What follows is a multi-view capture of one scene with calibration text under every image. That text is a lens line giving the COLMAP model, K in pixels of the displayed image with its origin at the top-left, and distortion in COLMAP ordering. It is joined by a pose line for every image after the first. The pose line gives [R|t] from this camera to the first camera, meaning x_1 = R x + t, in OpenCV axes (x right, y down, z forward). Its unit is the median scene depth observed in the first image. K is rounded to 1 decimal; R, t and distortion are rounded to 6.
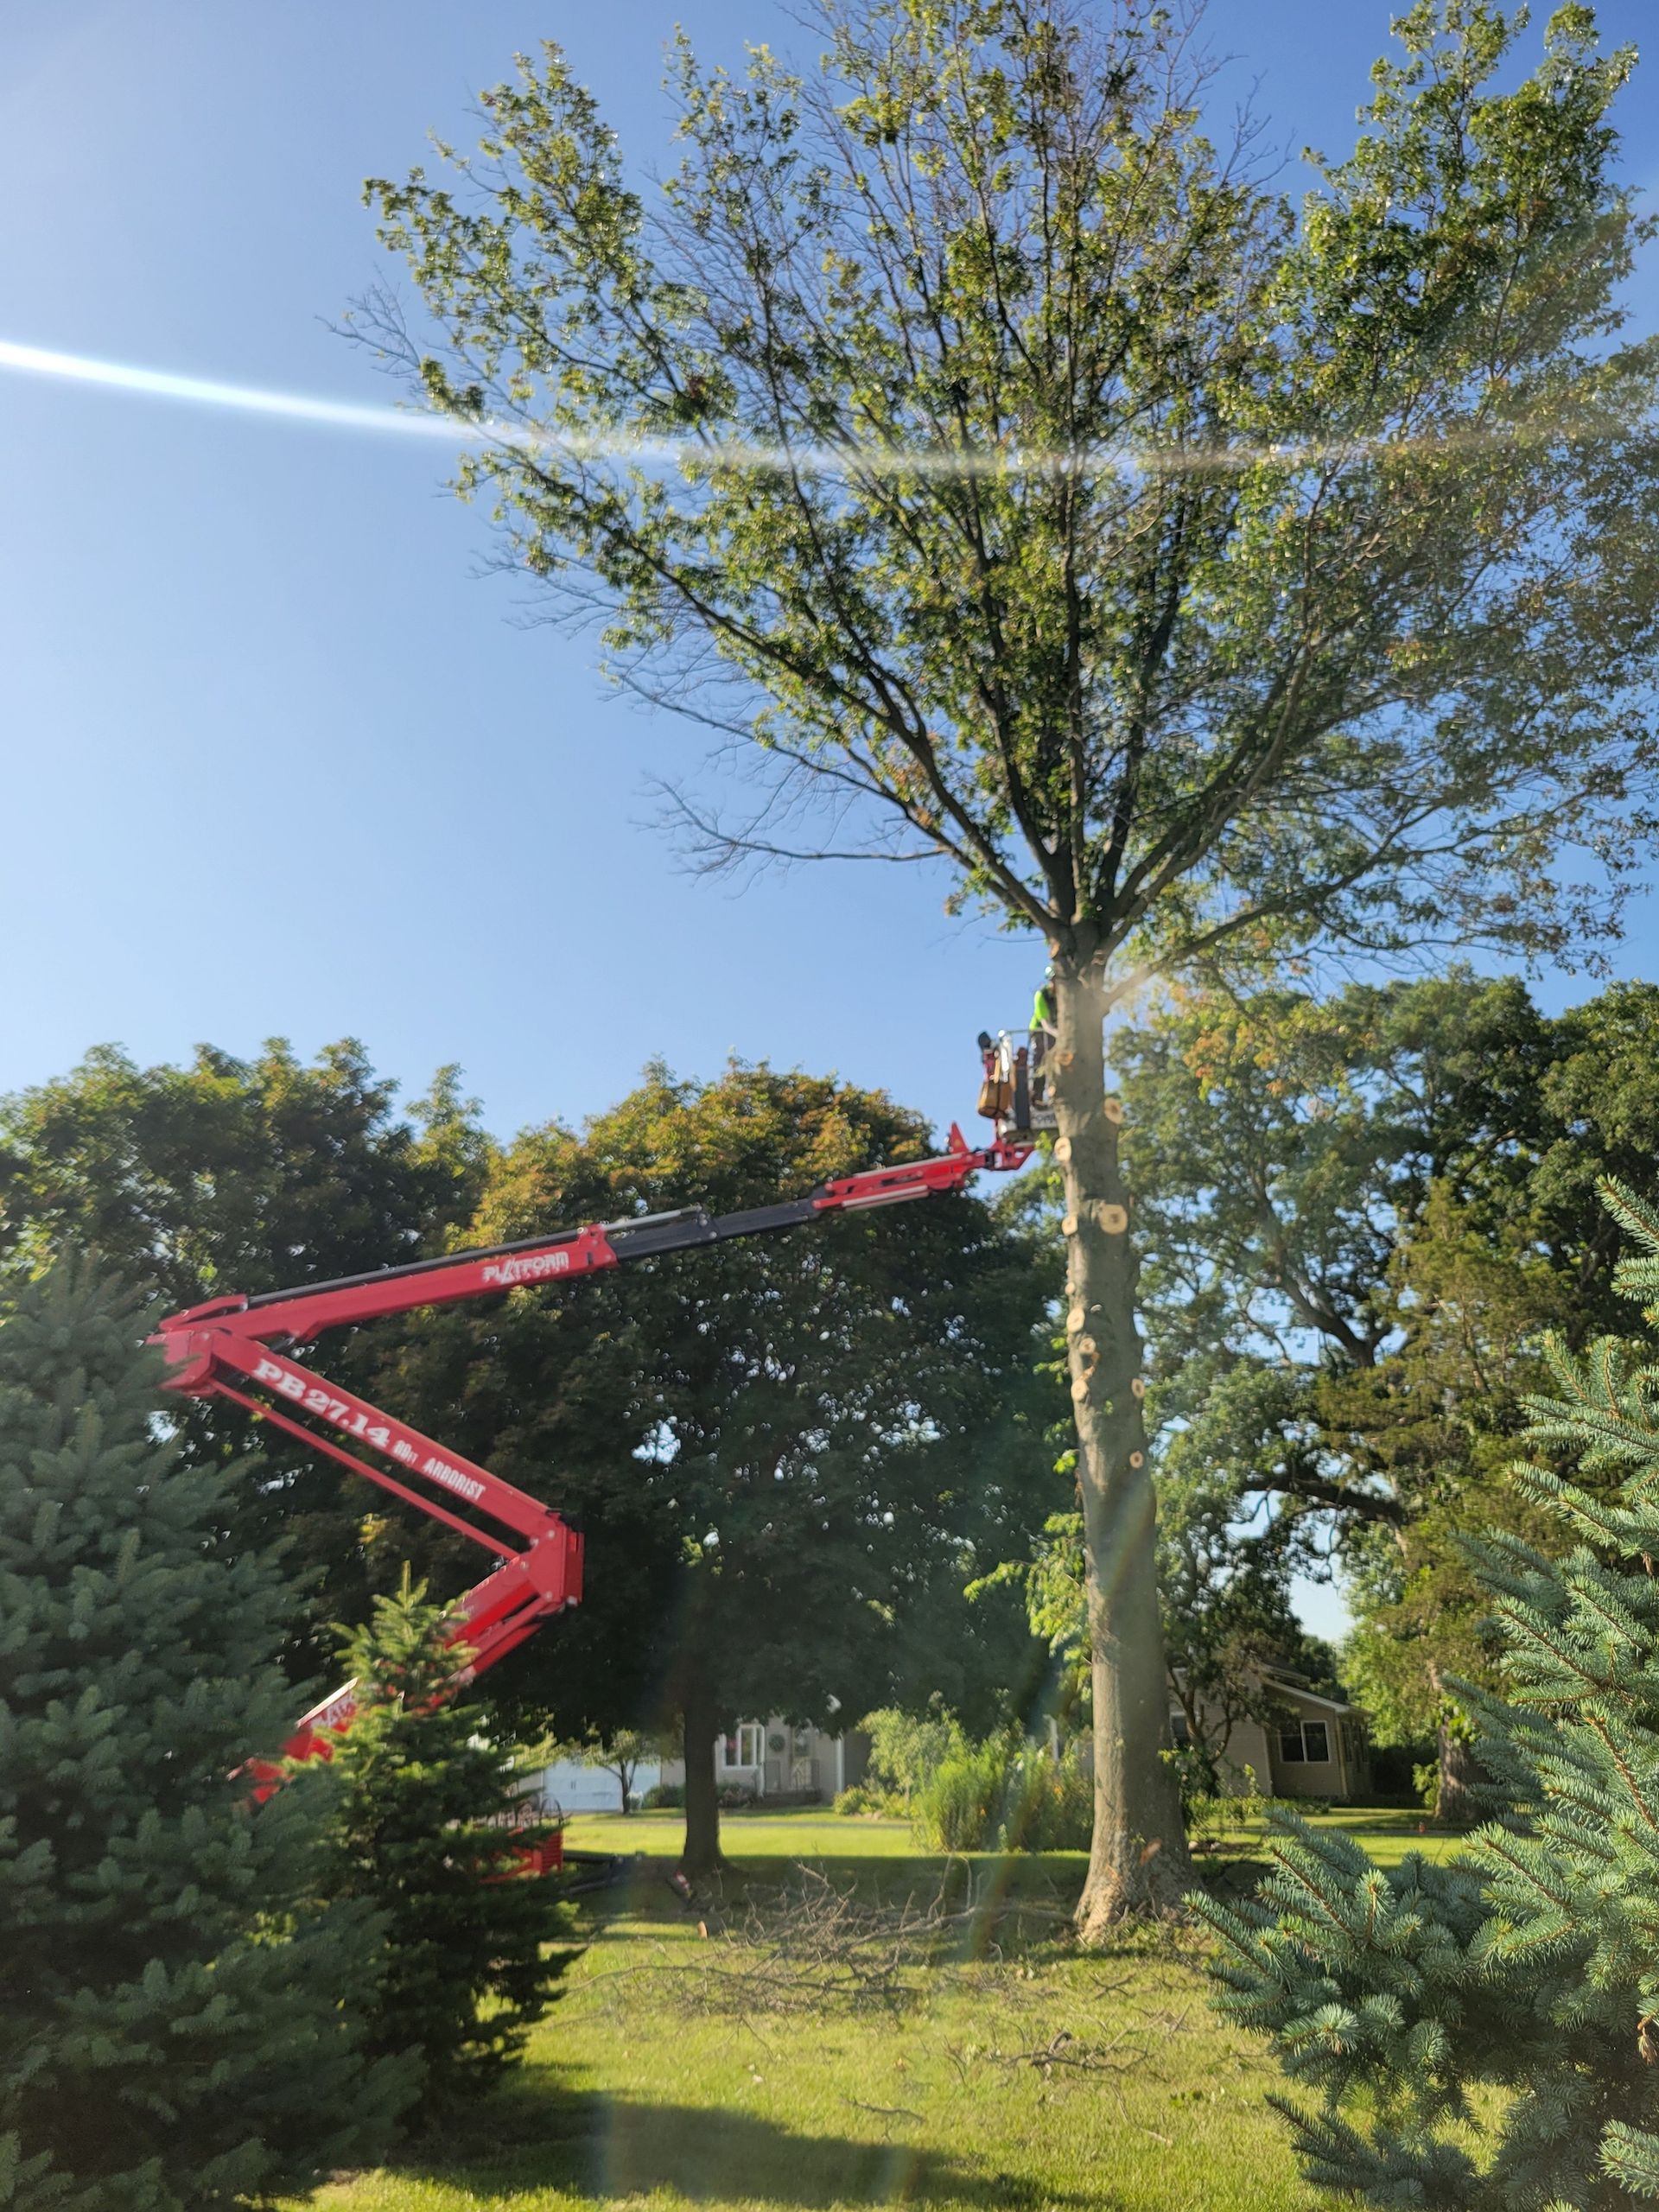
lens RADIAL K [[1673.2, 0, 829.5], [0, 1673.2, 1070.9], [0, 0, 1]] dist [0.050323, -0.042724]
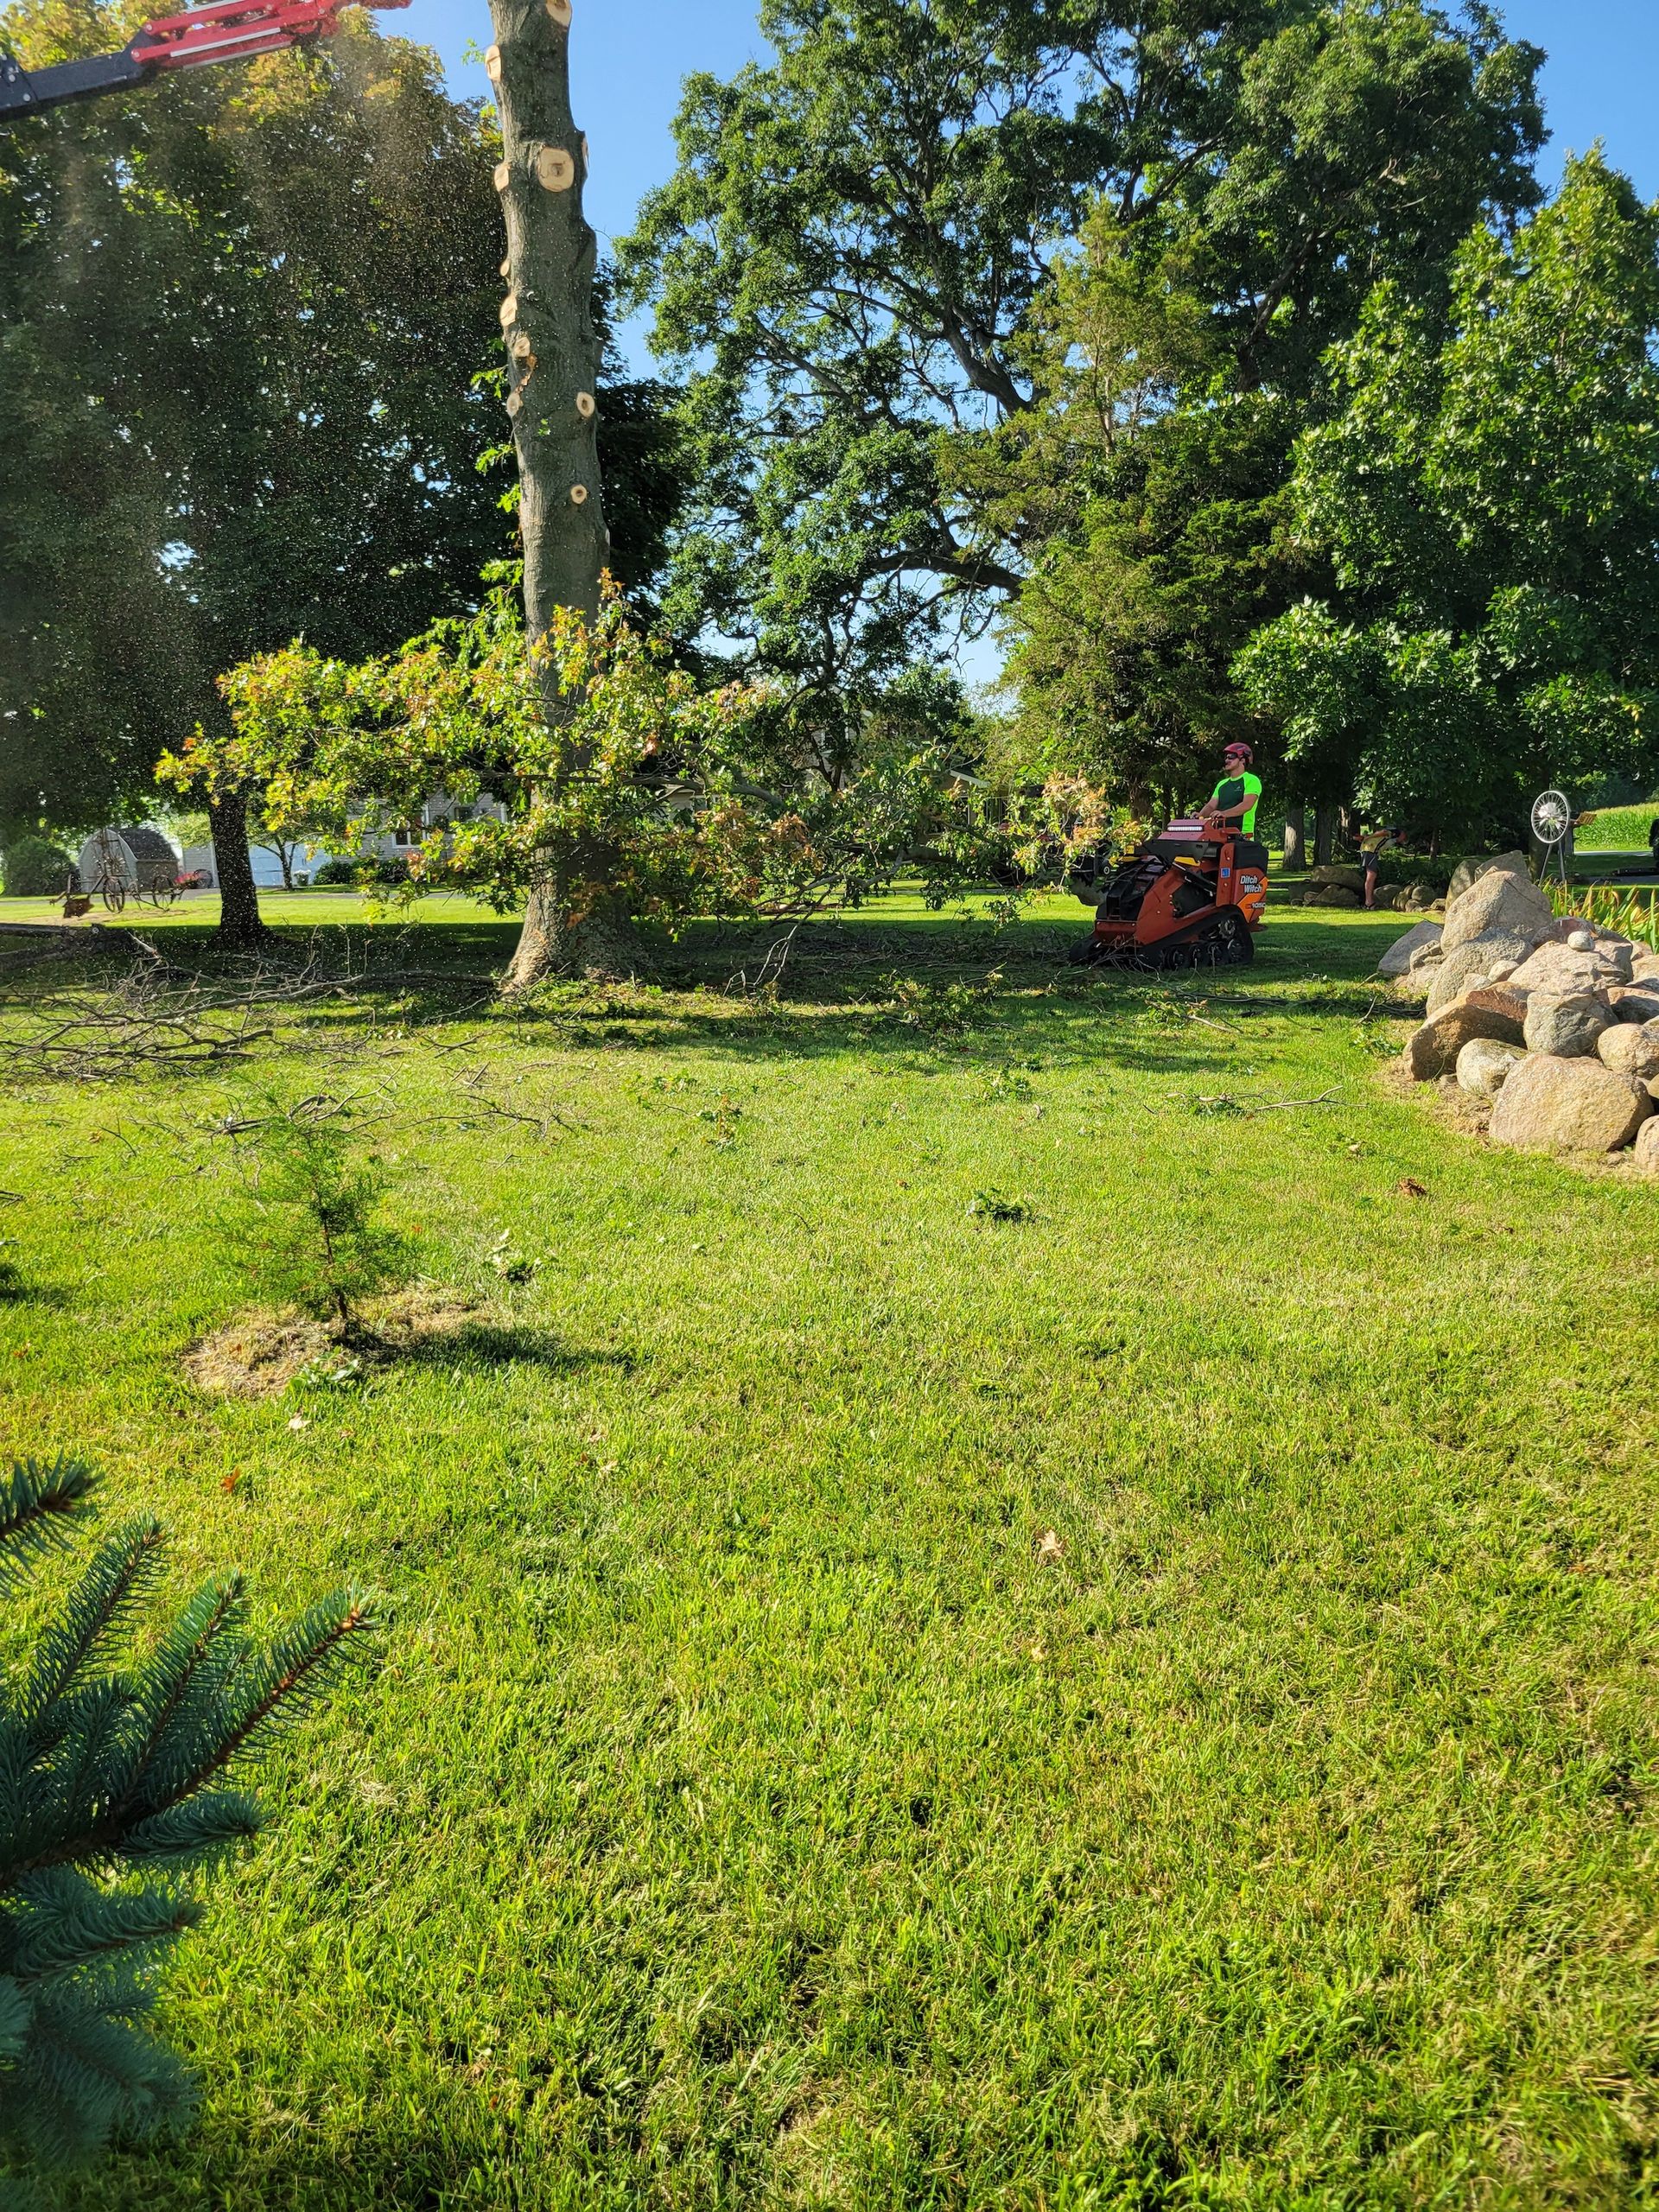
lens RADIAL K [[1673.2, 0, 829.5], [0, 1673.2, 1070.9], [0, 0, 1]] dist [0.050323, -0.042724]
pose [[0.989973, -0.032007, 0.137579, 0.088158], [-0.041241, 0.866058, 0.498239, 0.027715], [-0.135099, -0.498918, 0.856055, 0.057736]]
